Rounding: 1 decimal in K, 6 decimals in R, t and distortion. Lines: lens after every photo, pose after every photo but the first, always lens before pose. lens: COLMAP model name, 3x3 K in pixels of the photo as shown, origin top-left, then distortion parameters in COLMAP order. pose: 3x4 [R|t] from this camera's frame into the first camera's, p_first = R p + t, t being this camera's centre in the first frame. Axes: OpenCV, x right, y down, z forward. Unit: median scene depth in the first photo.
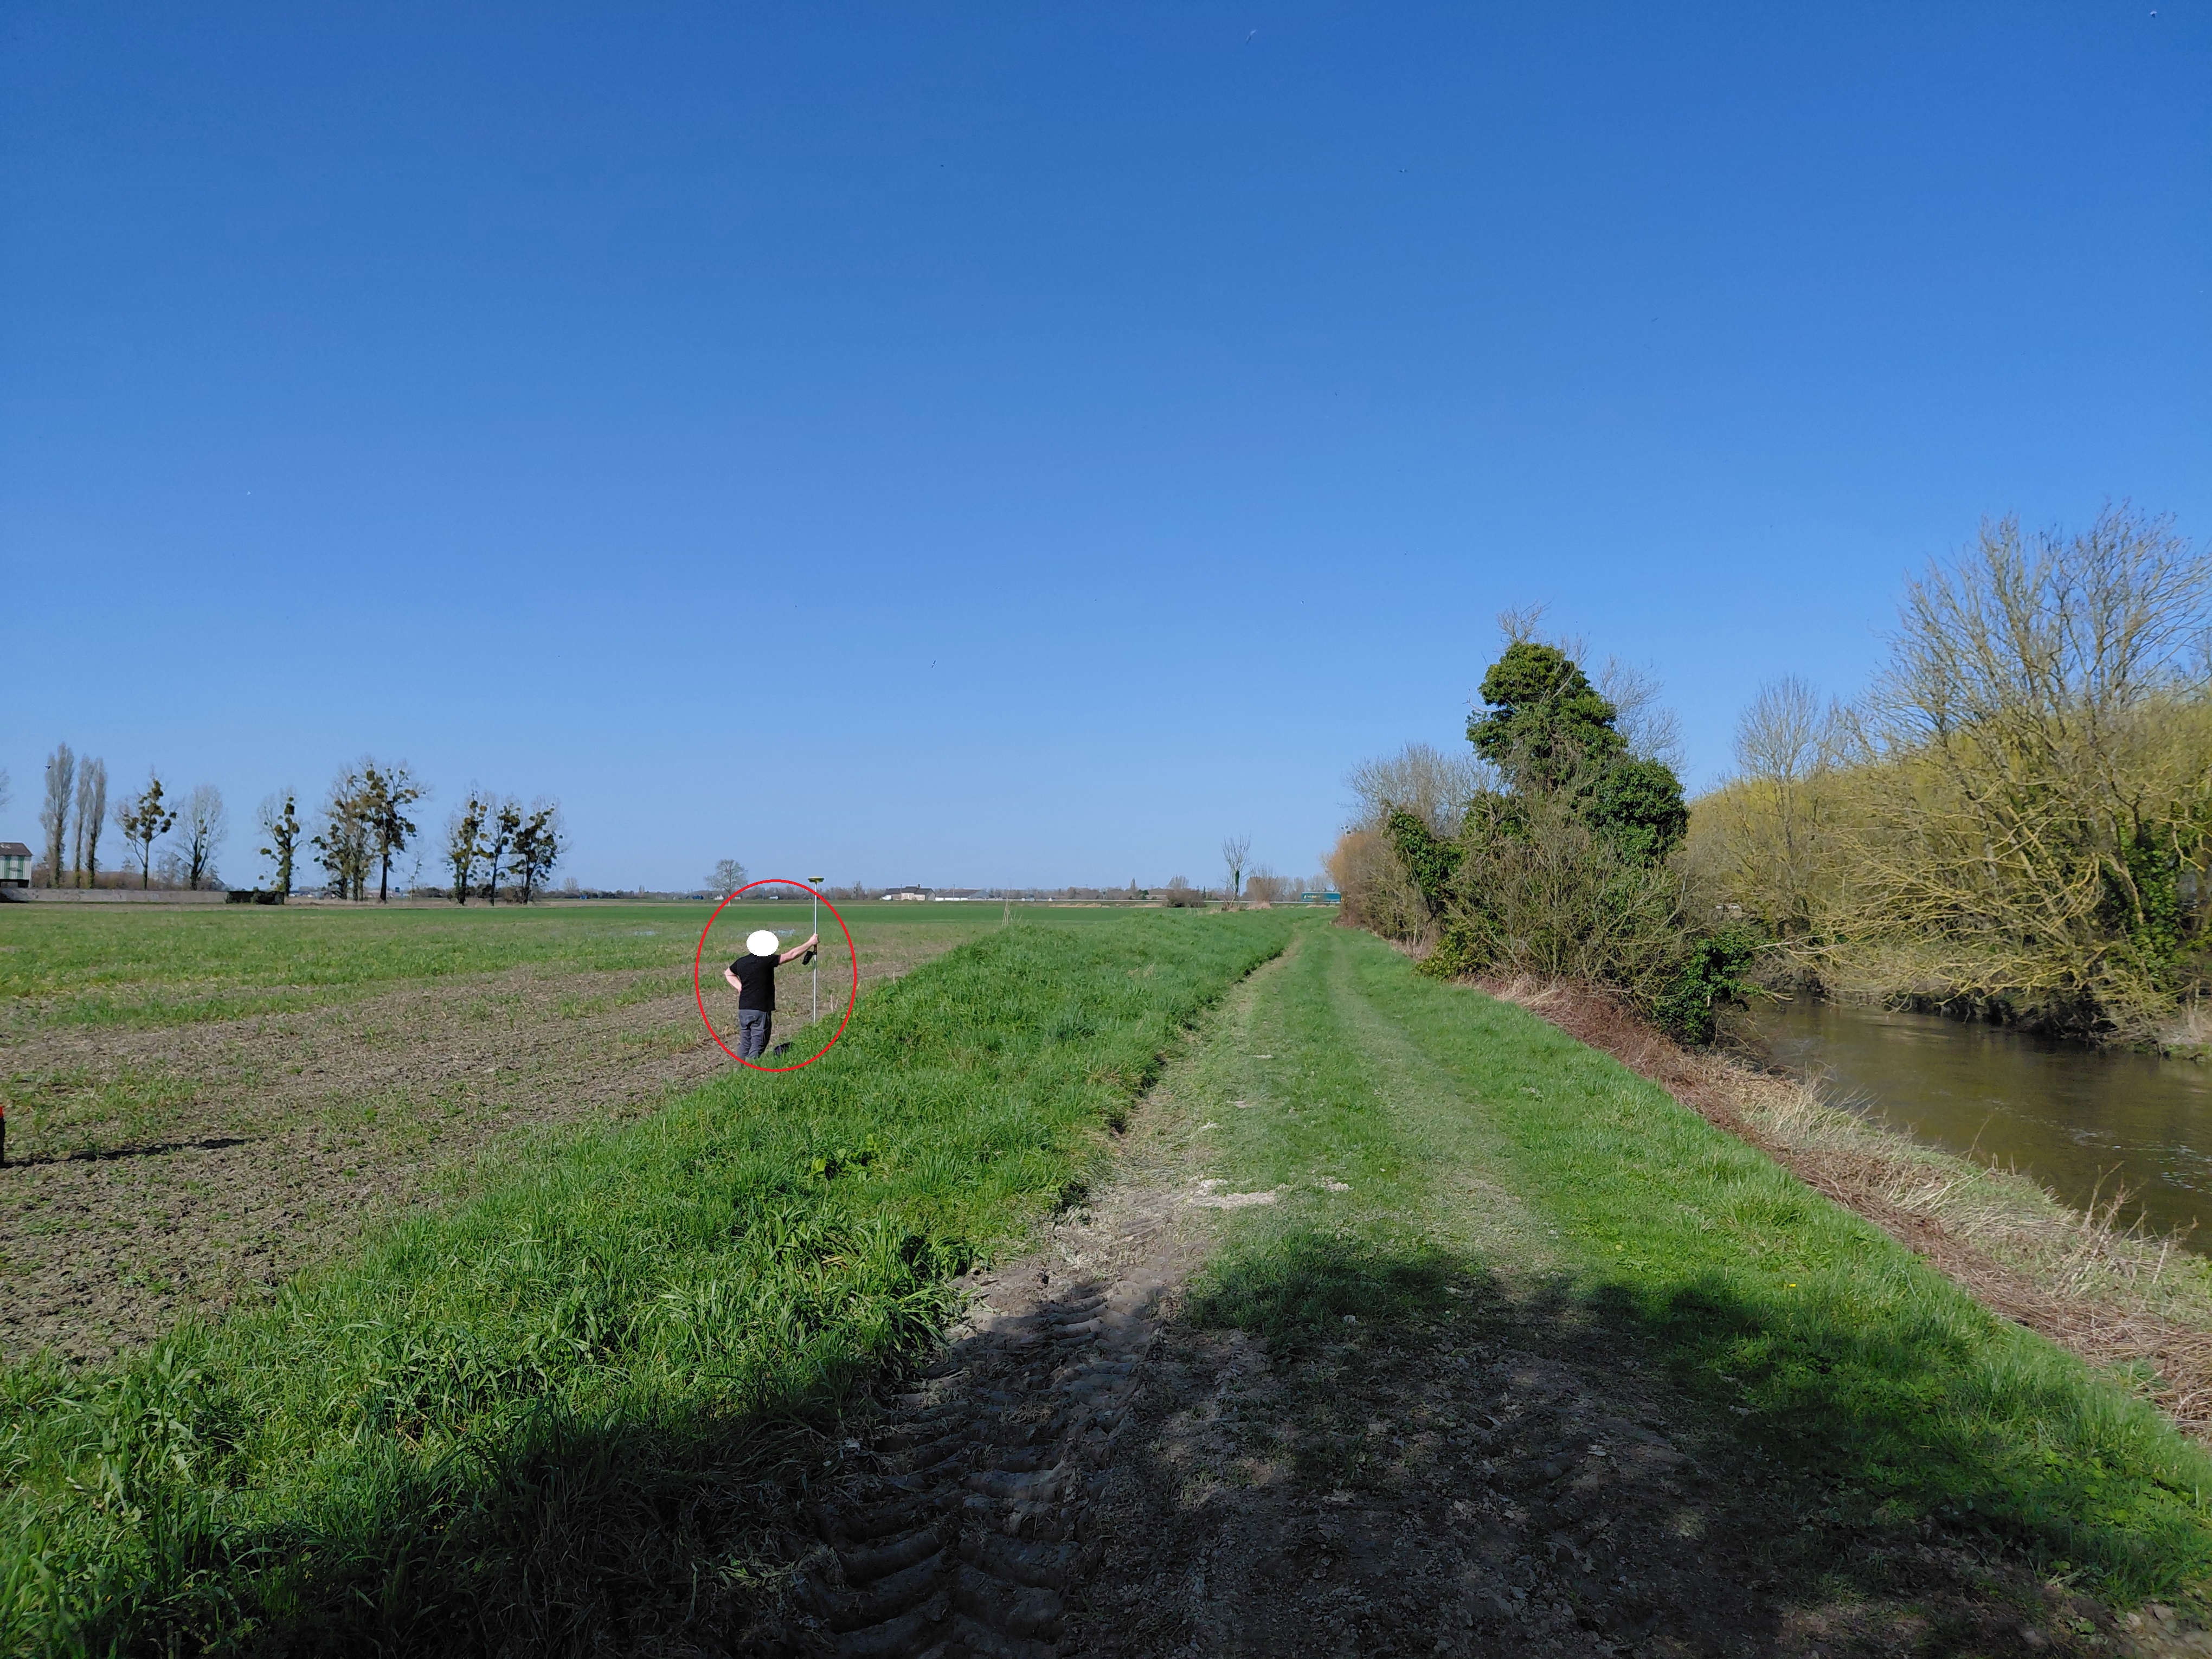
lens RADIAL K [[1612.3, 0, 1111.4], [0, 1612.3, 778.0], [0, 0, 1]] dist [0.132630, -0.224684]
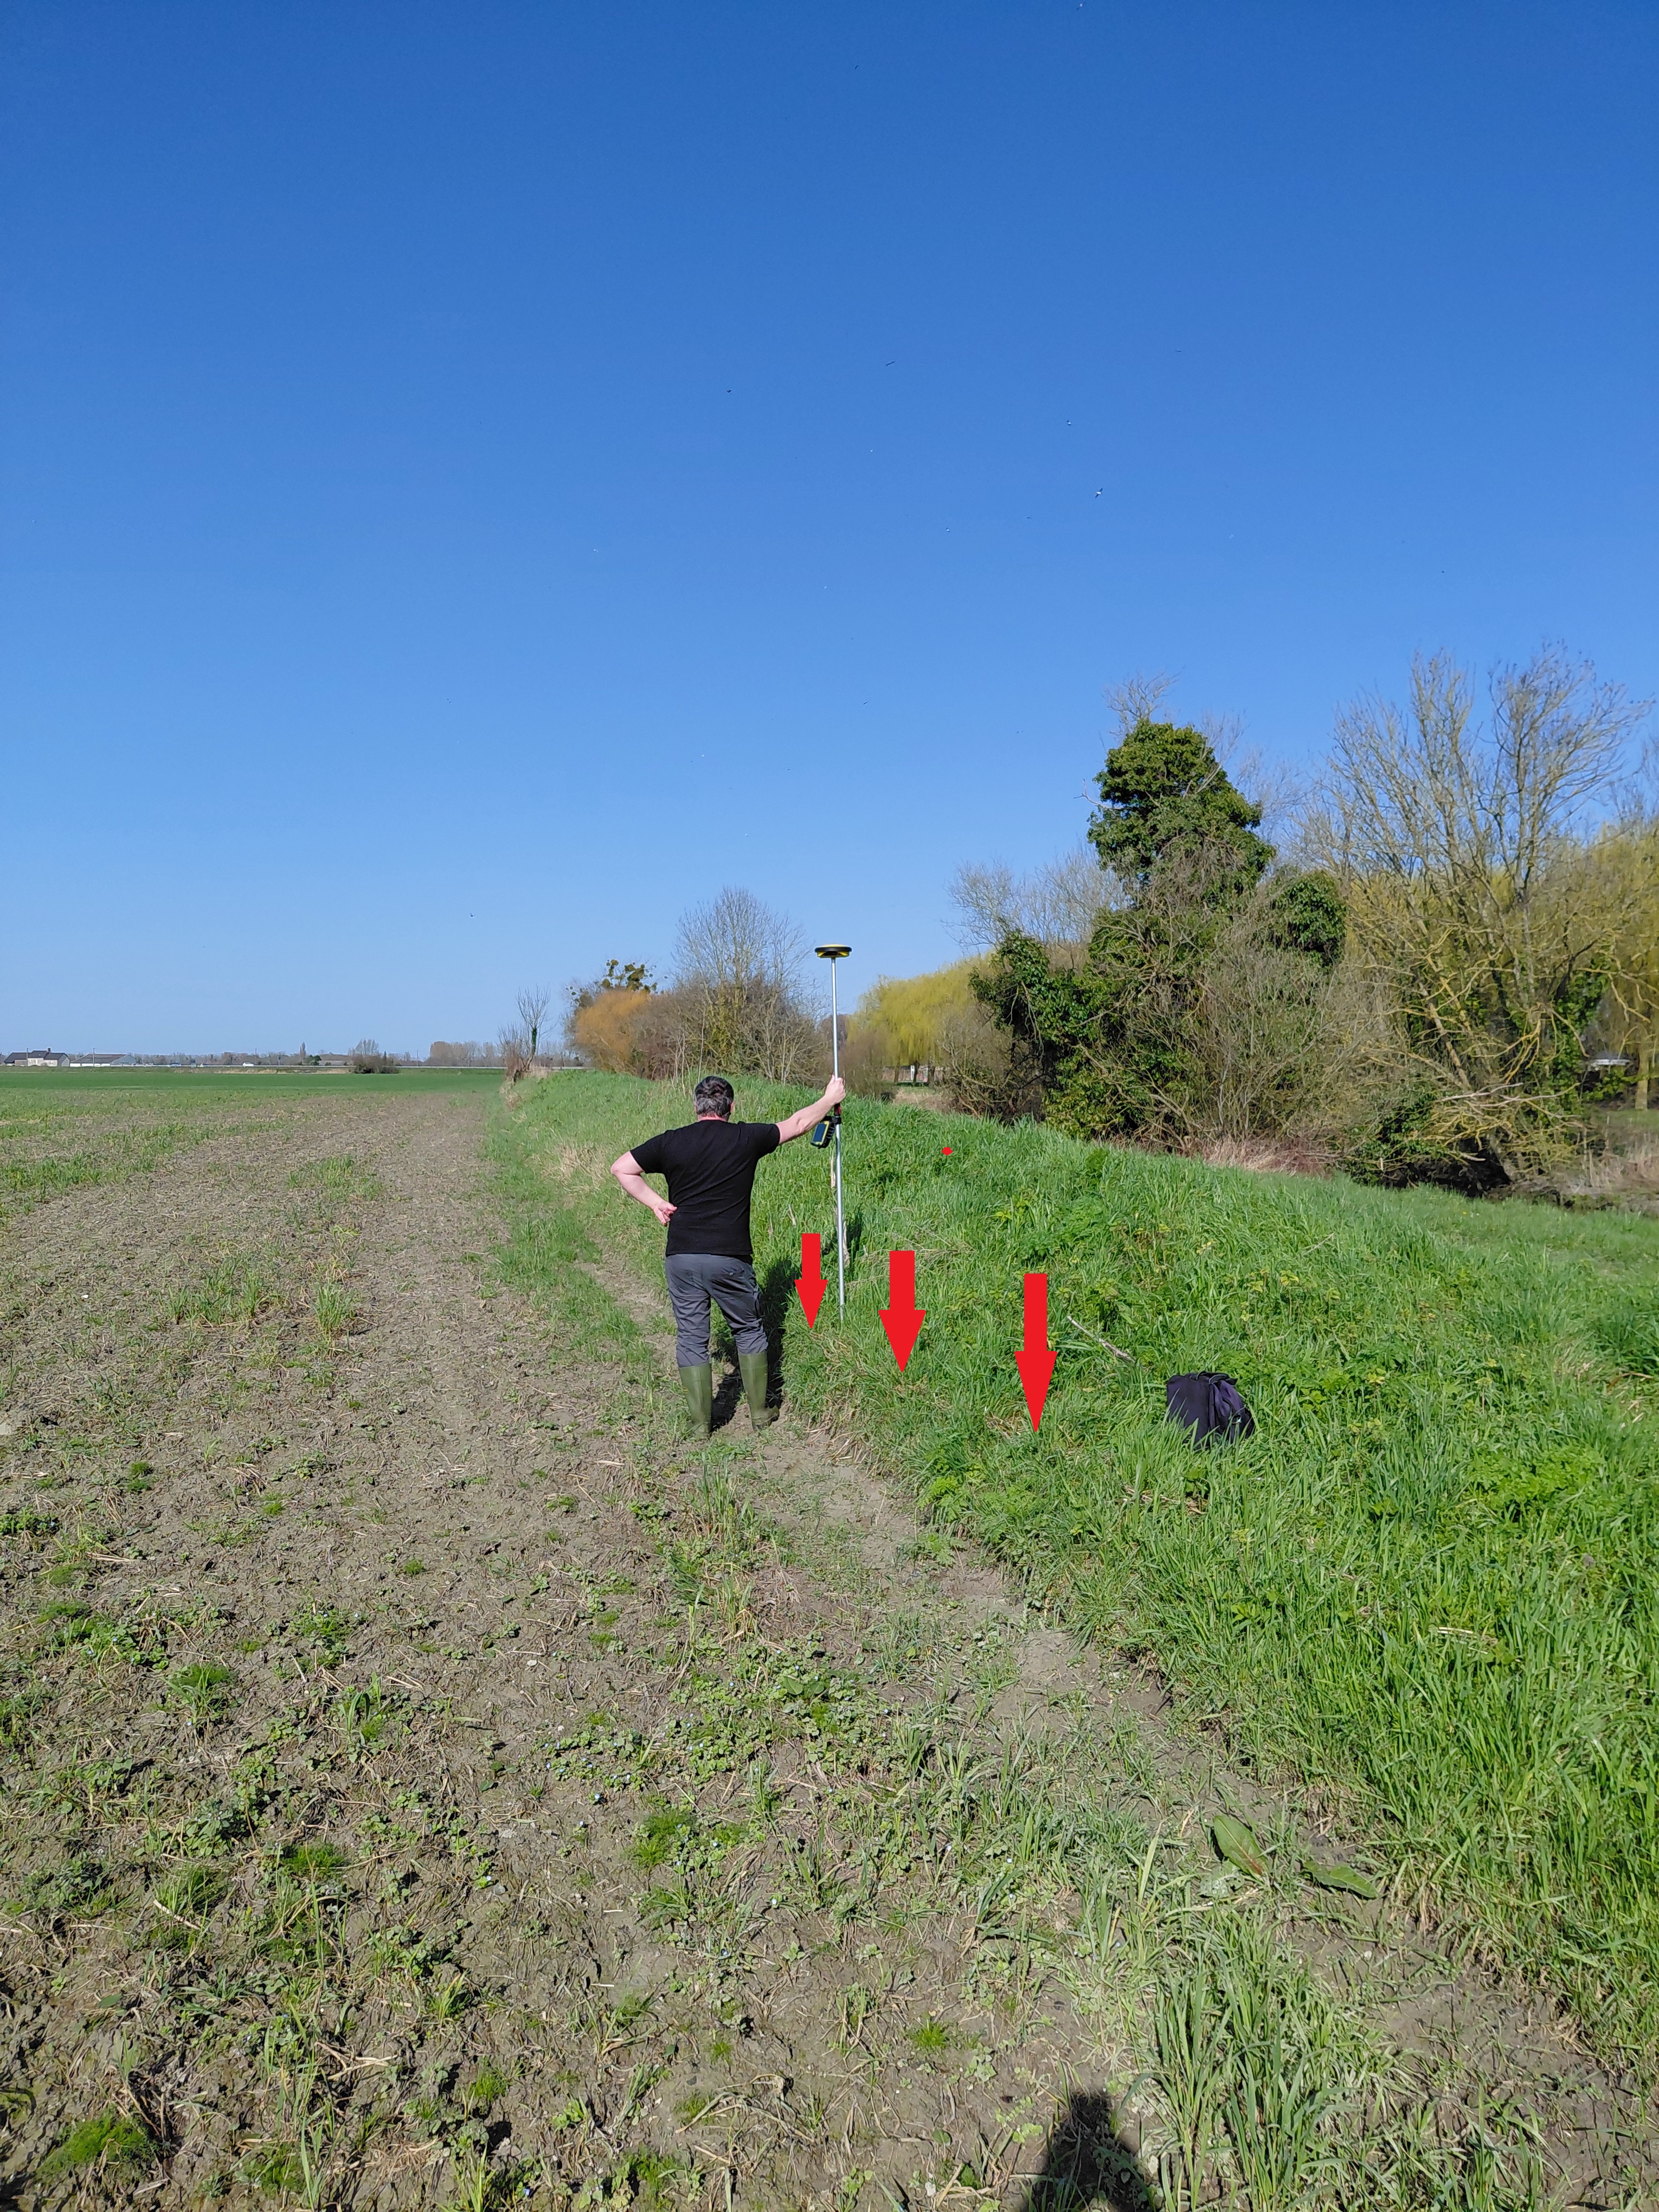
lens RADIAL K [[1612.3, 0, 829.5], [0, 1612.3, 1106.0], [0, 0, 1]] dist [0.132630, -0.224684]
pose [[0.947036, -0.010241, 0.320965, -0.066202], [-0.021954, 0.995088, 0.096526, 0.012889], [-0.320377, -0.098460, 0.942159, 0.123162]]
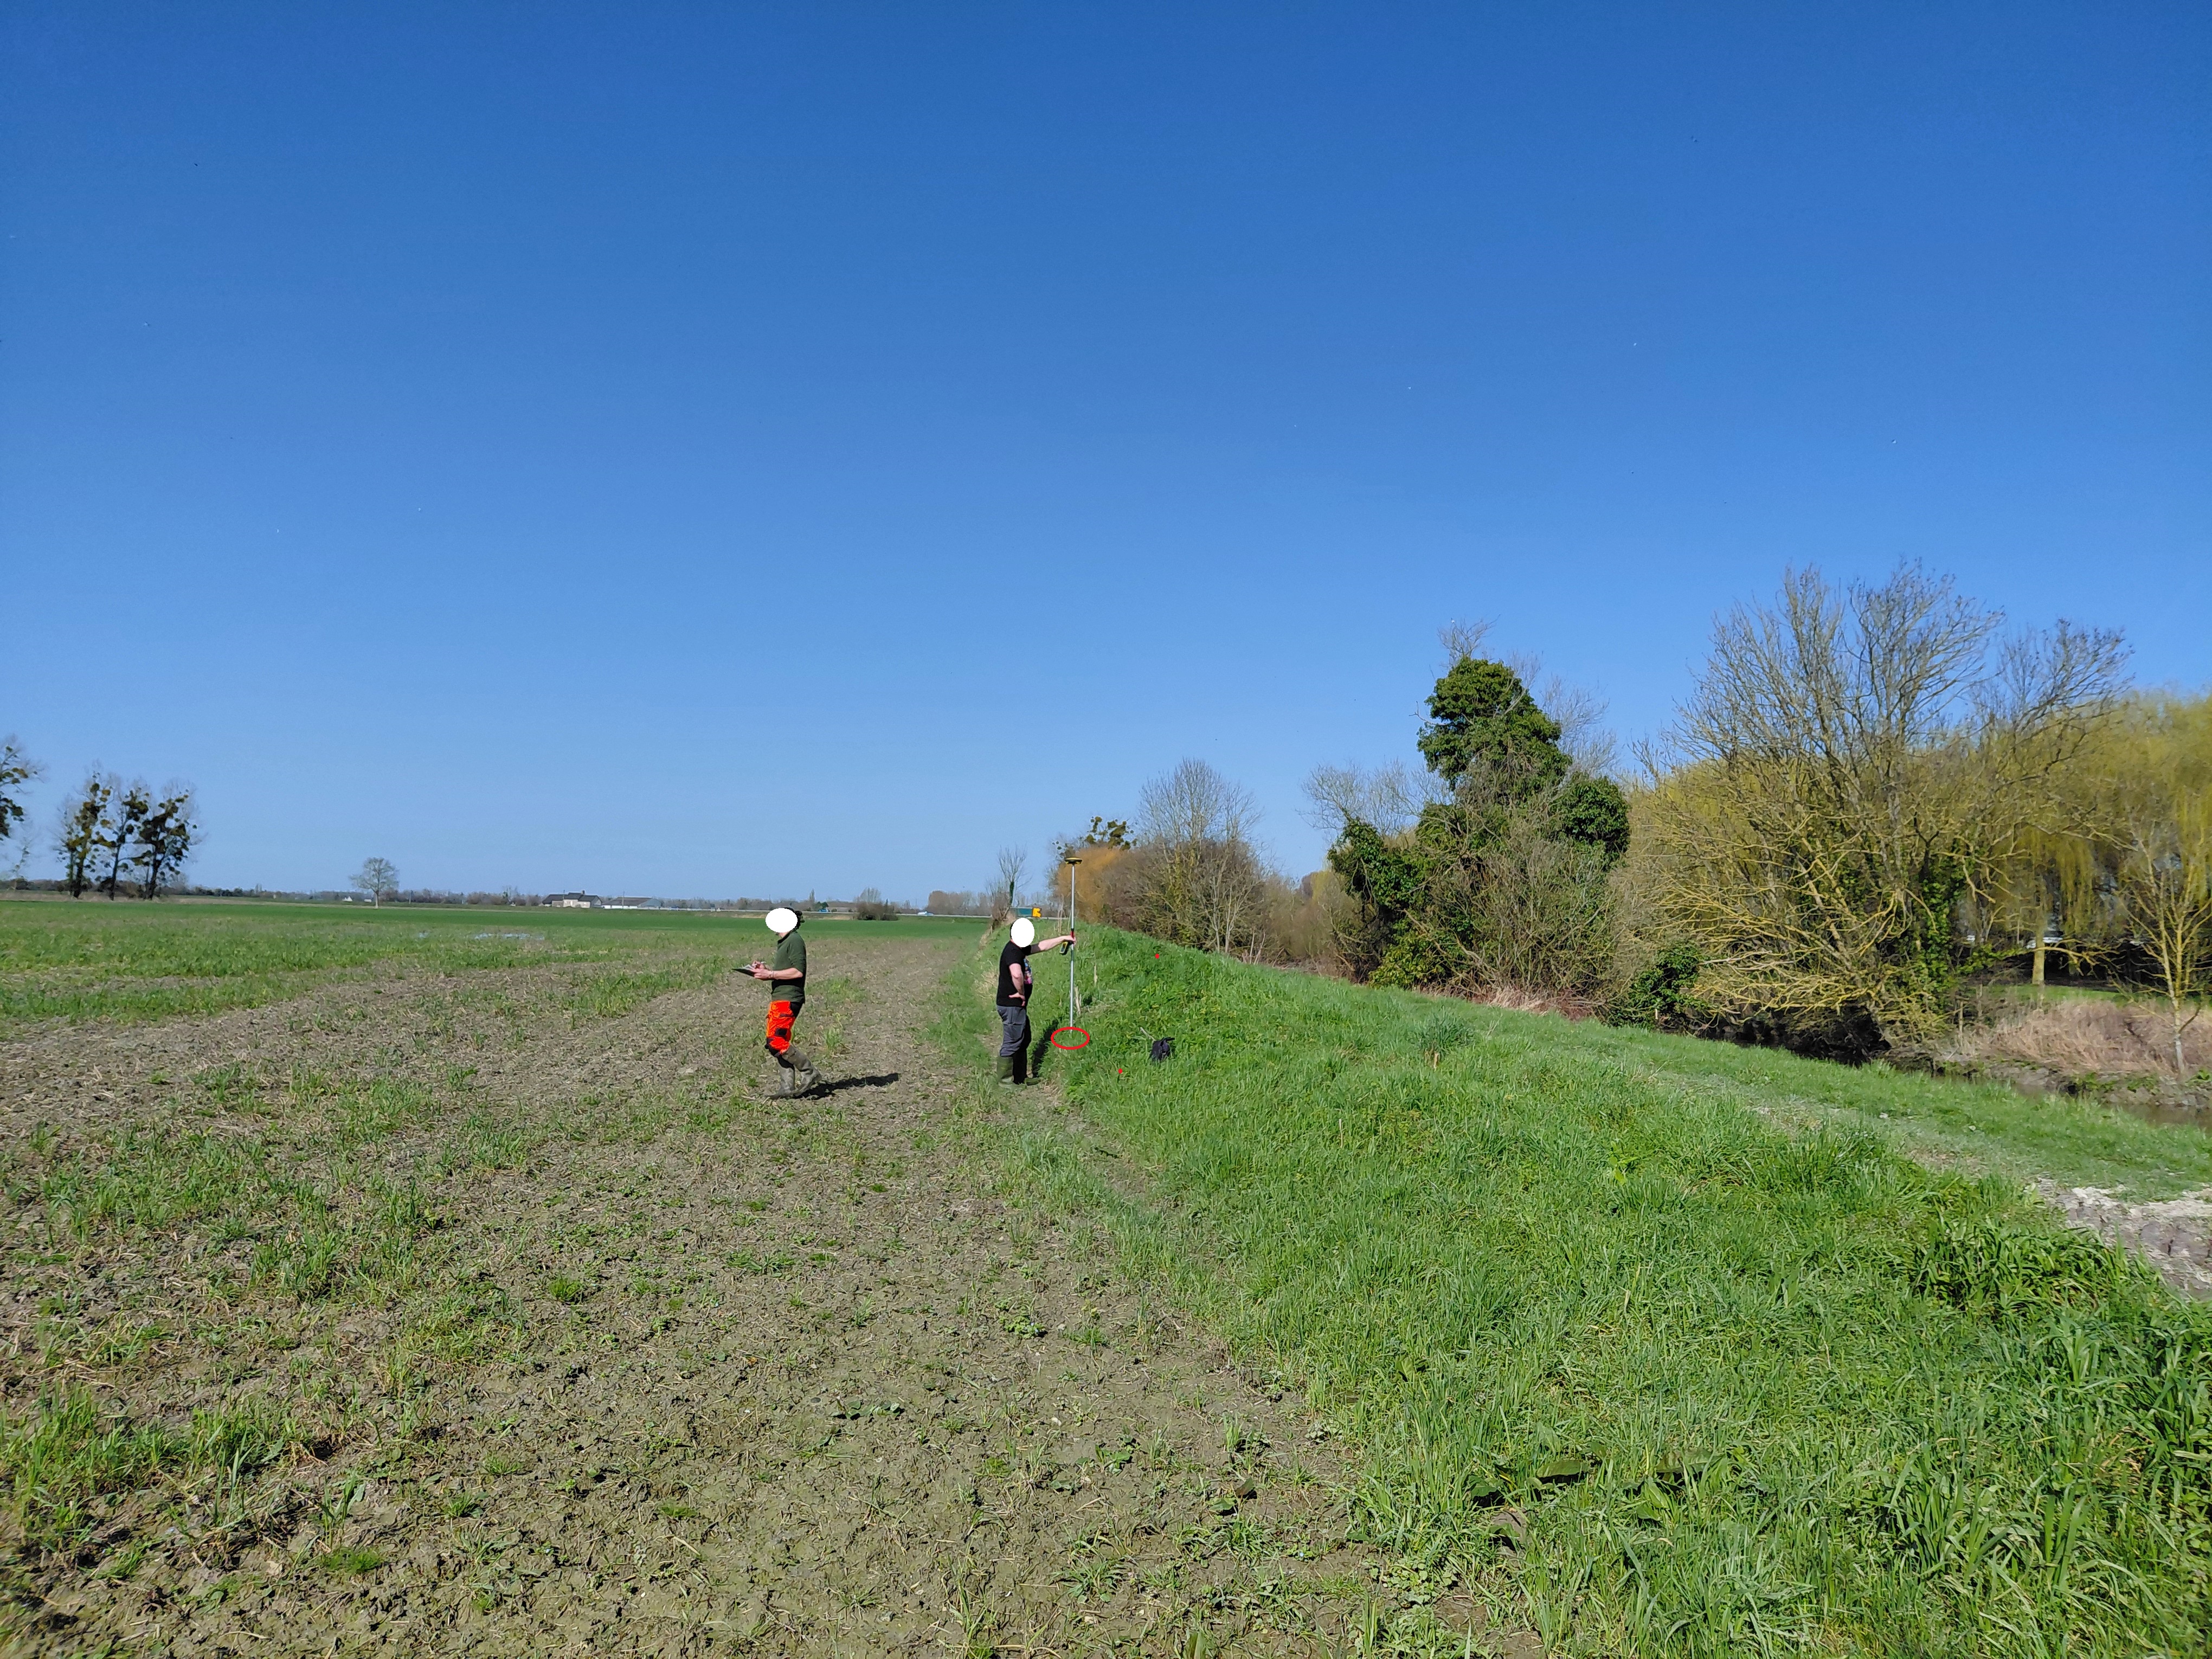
lens RADIAL K [[1612.3, 0, 1111.4], [0, 1612.3, 778.0], [0, 0, 1]] dist [0.132630, -0.224684]
pose [[0.980086, 0.039069, 0.194692, -0.069831], [-0.037358, 0.999224, -0.012452, 0.005356], [-0.195027, 0.004931, 0.980785, 0.022606]]
